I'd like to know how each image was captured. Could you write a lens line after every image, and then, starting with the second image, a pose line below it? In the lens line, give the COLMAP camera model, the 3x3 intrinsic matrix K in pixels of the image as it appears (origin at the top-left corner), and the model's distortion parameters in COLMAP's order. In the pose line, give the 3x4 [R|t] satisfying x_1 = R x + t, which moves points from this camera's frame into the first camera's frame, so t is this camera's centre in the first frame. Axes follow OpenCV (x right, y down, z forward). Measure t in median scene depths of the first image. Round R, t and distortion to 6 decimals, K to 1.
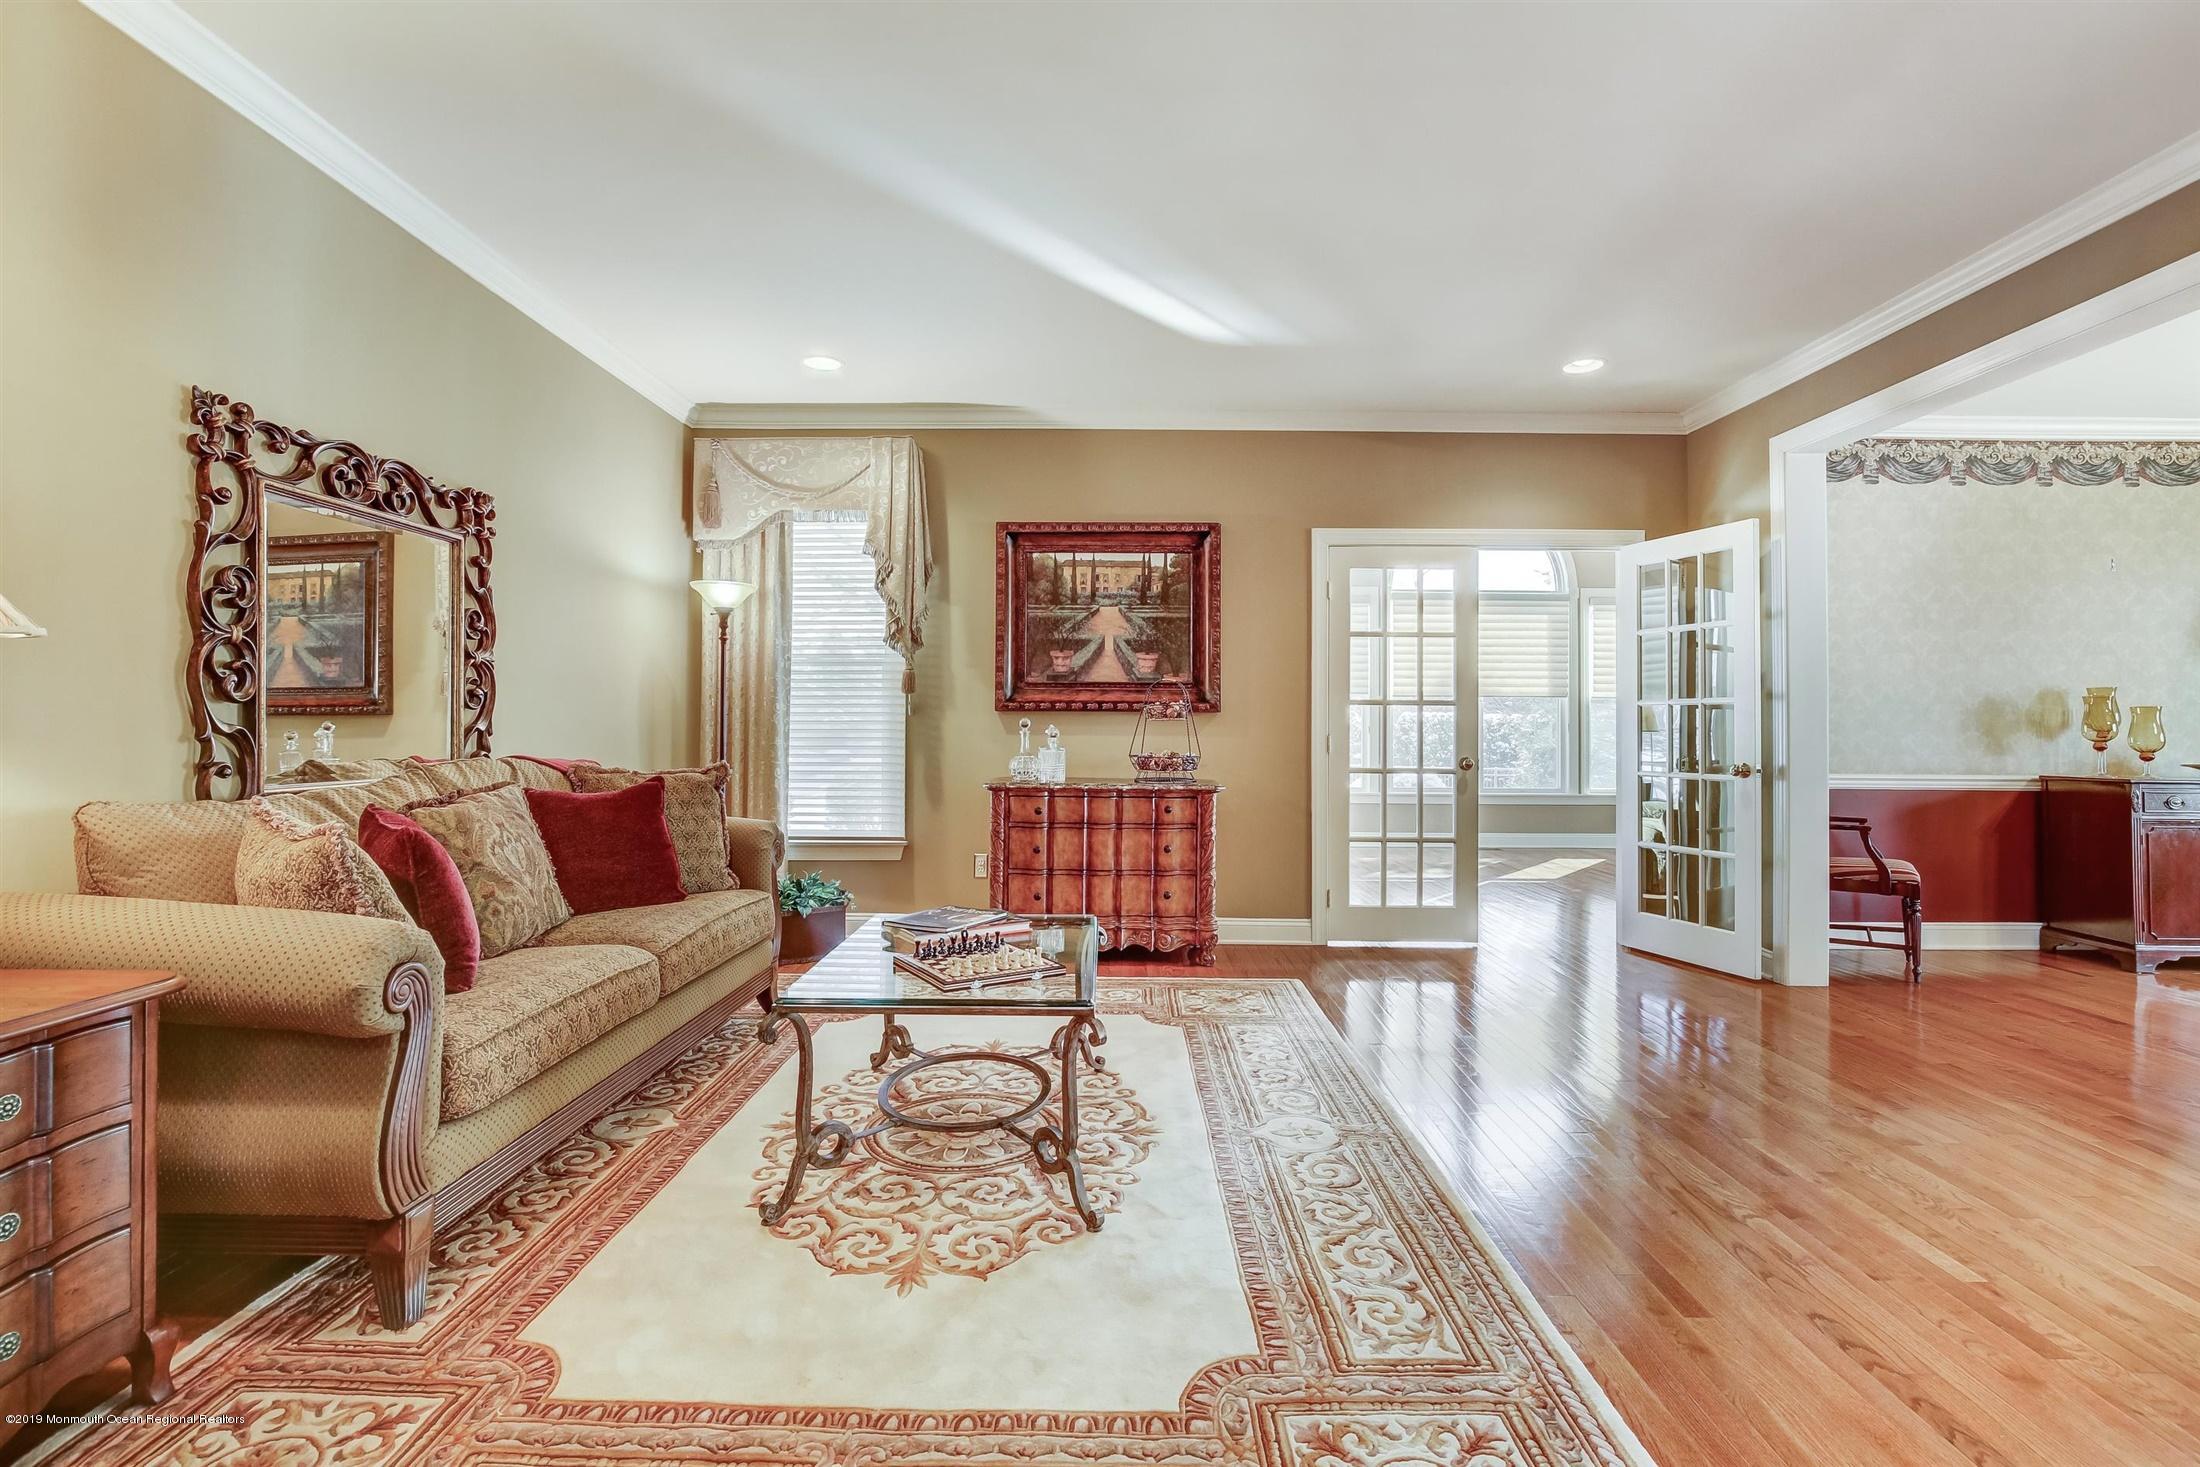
lens RADIAL K [[1001.5, 0, 1084.9], [0, 1001.5, 710.5], [0, 0, 1]] dist [-0.024183, 0.005327]
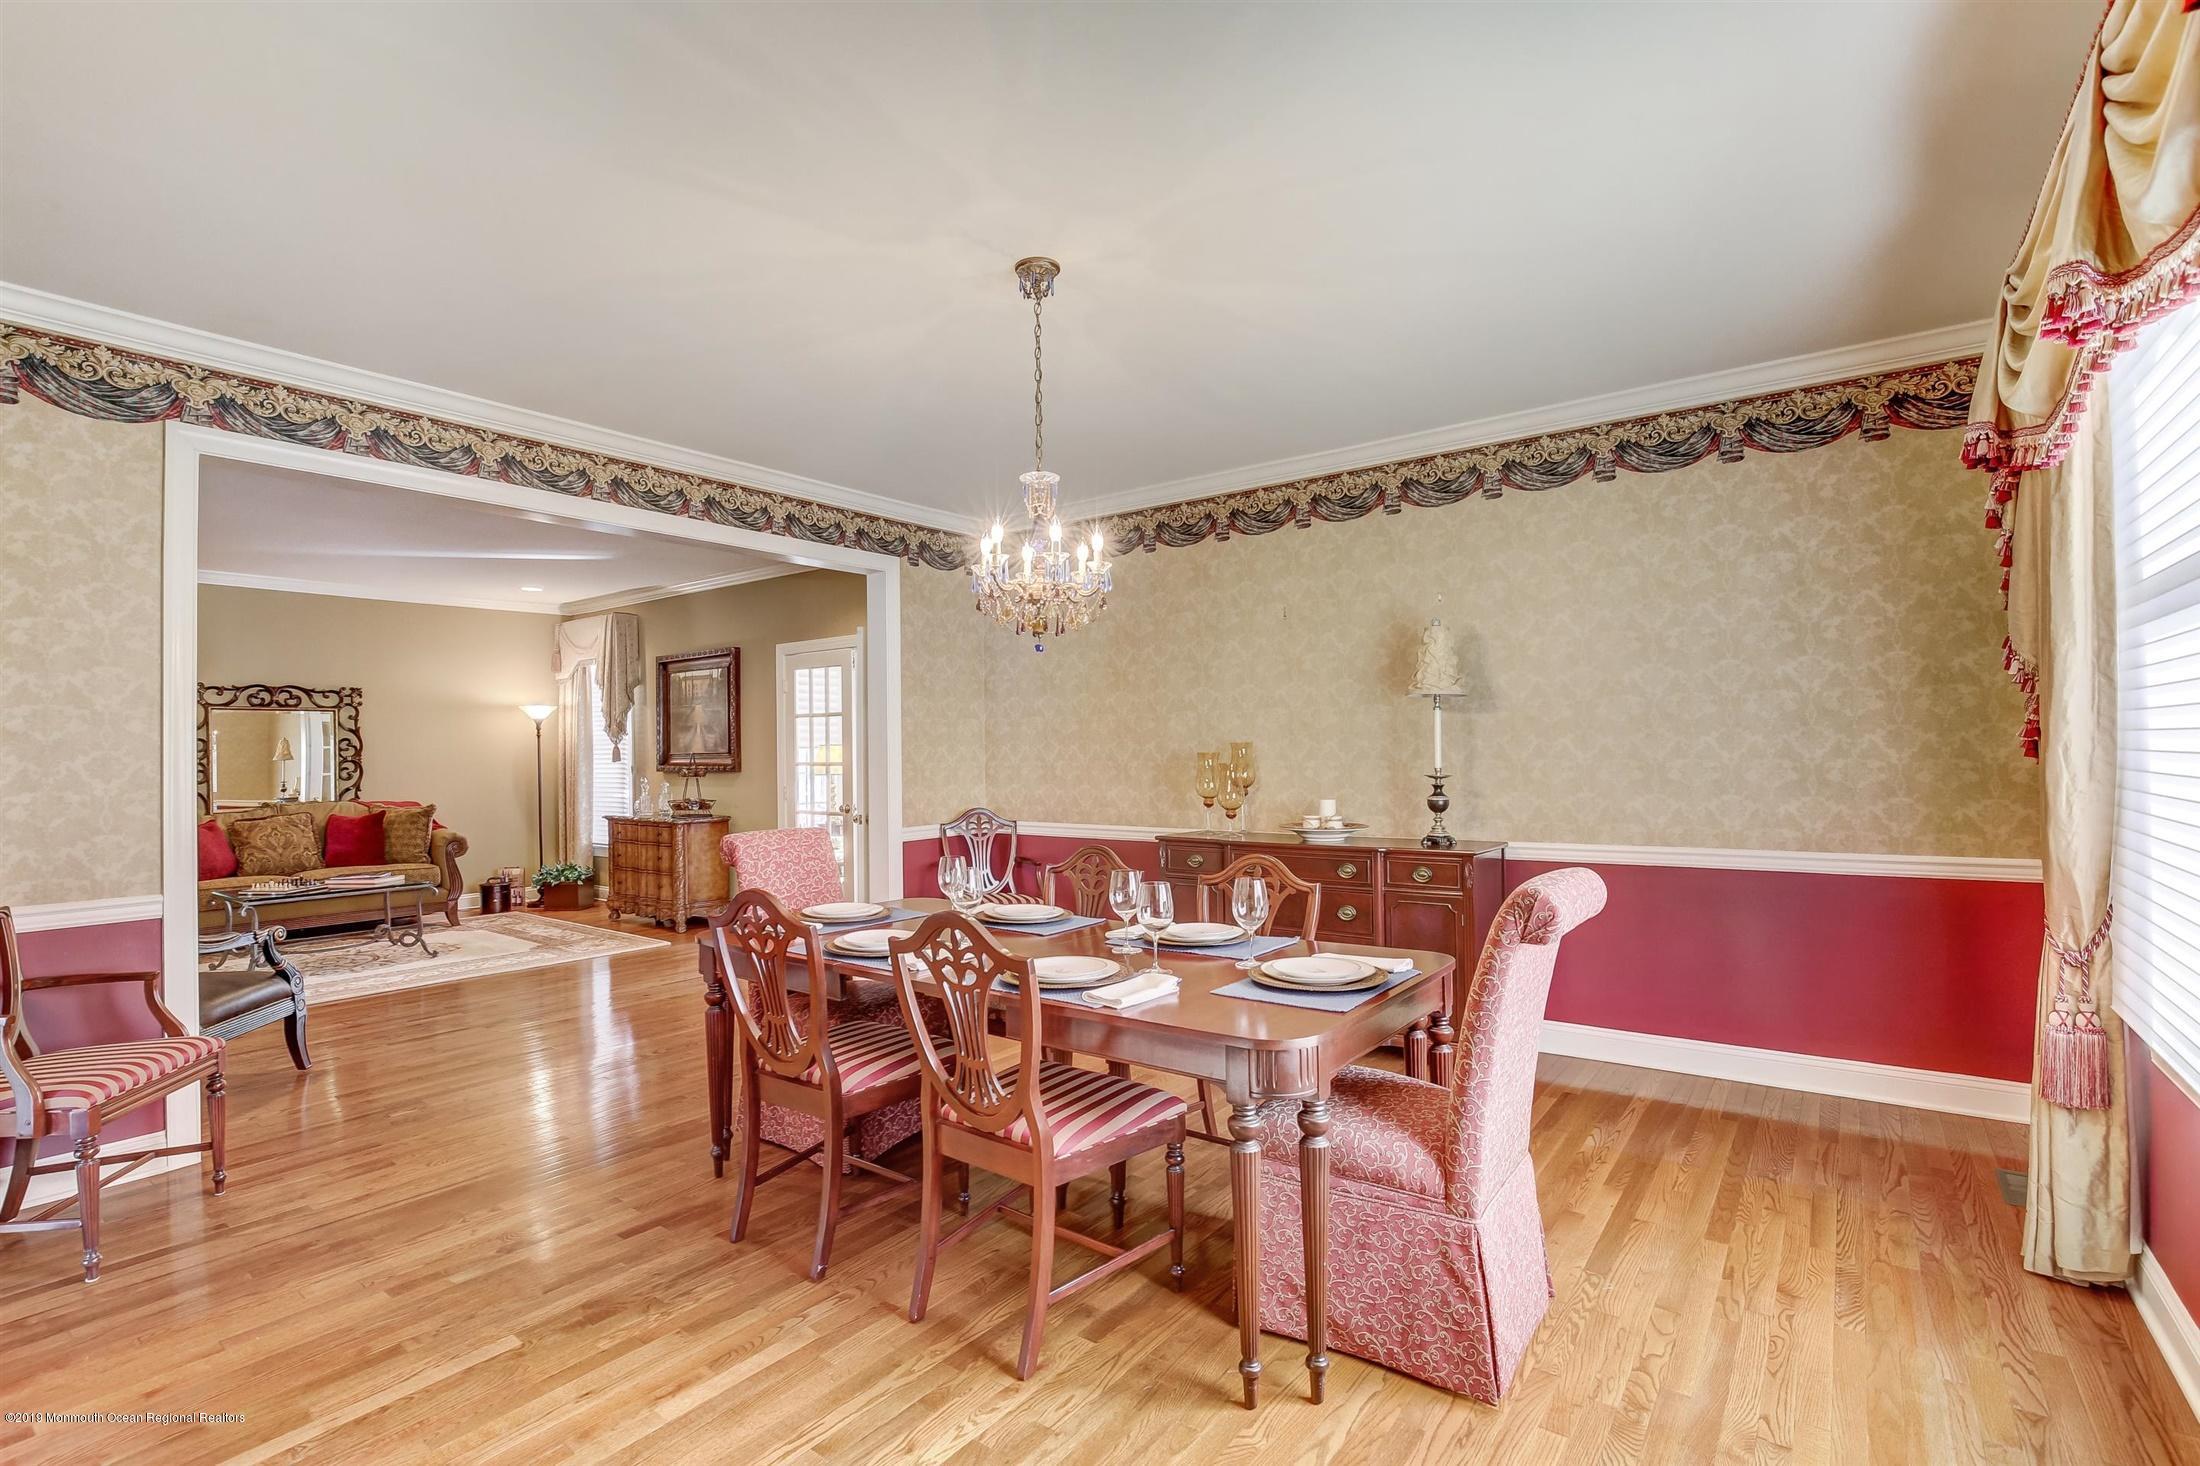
lens RADIAL K [[1001.5, 0, 1090.2], [0, 1001.5, 747.7], [0, 0, 1]] dist [-0.024183, 0.005327]
pose [[0.808961, -0.020678, -0.587498, 2.109005], [0.026260, 0.999655, 0.000974, -0.032542], [0.587275, -0.016216, 0.809225, 0.134958]]
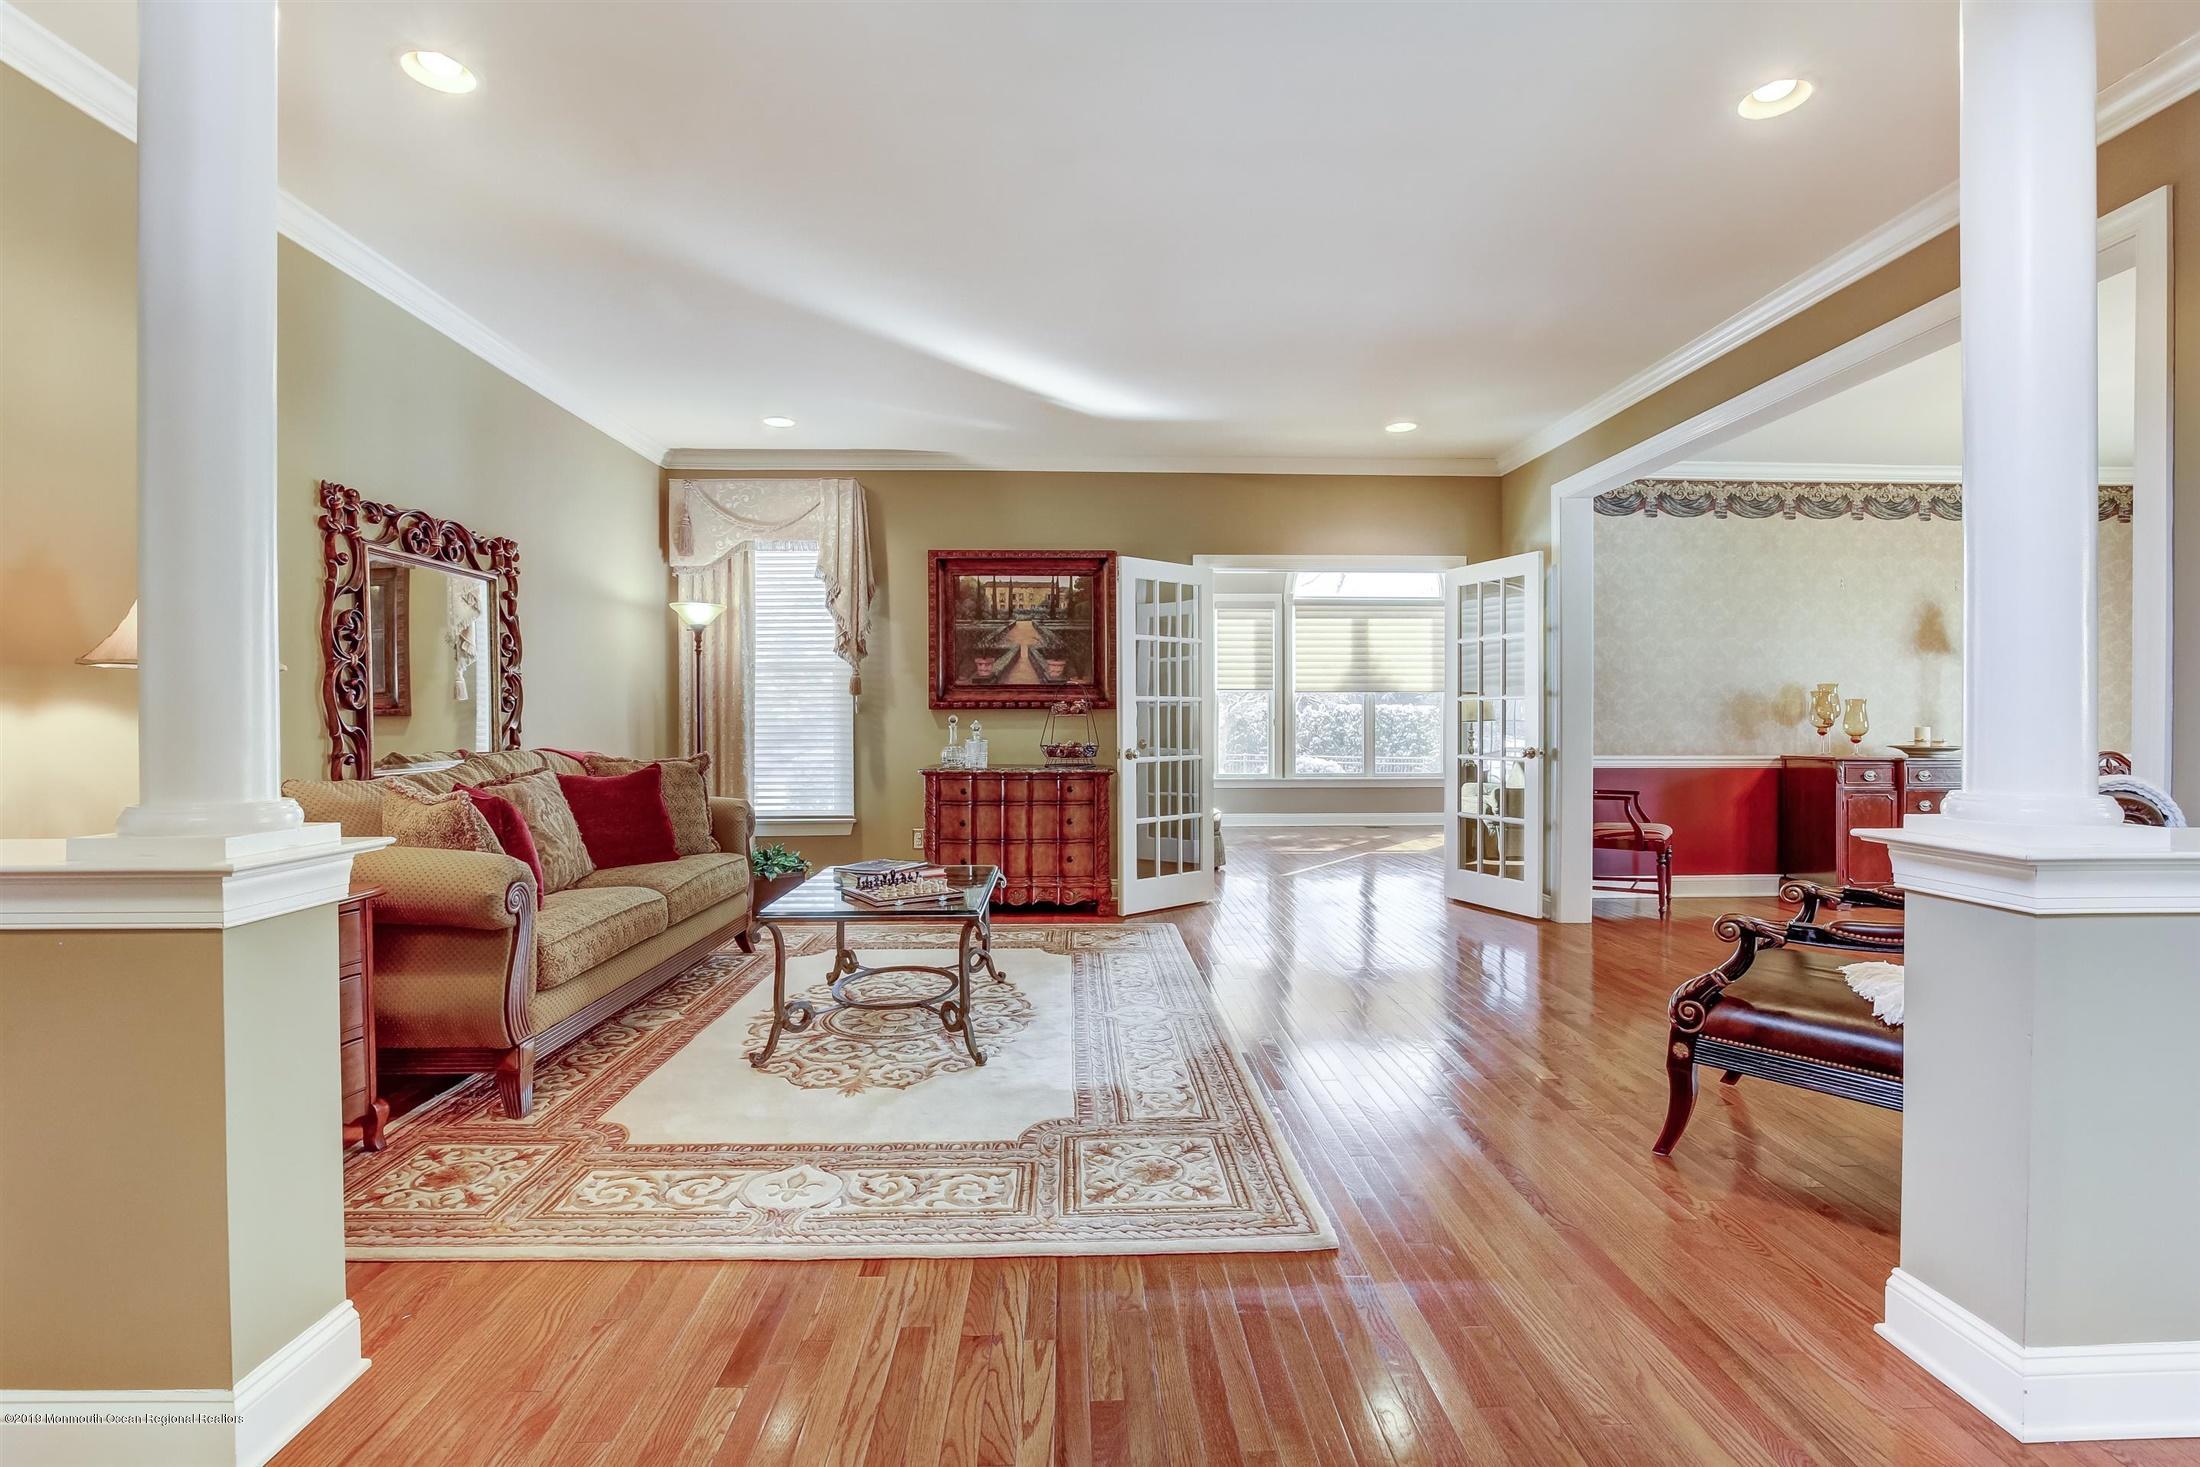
lens RADIAL K [[1001.5, 0, 1084.1], [0, 1001.5, 731.6], [0, 0, 1]] dist [-0.024183, 0.005327]
pose [[0.999065, -0.008249, 0.042447, 0.064476], [0.007088, 0.999599, 0.027430, -0.006137], [-0.042656, -0.027104, 0.998722, -0.290415]]
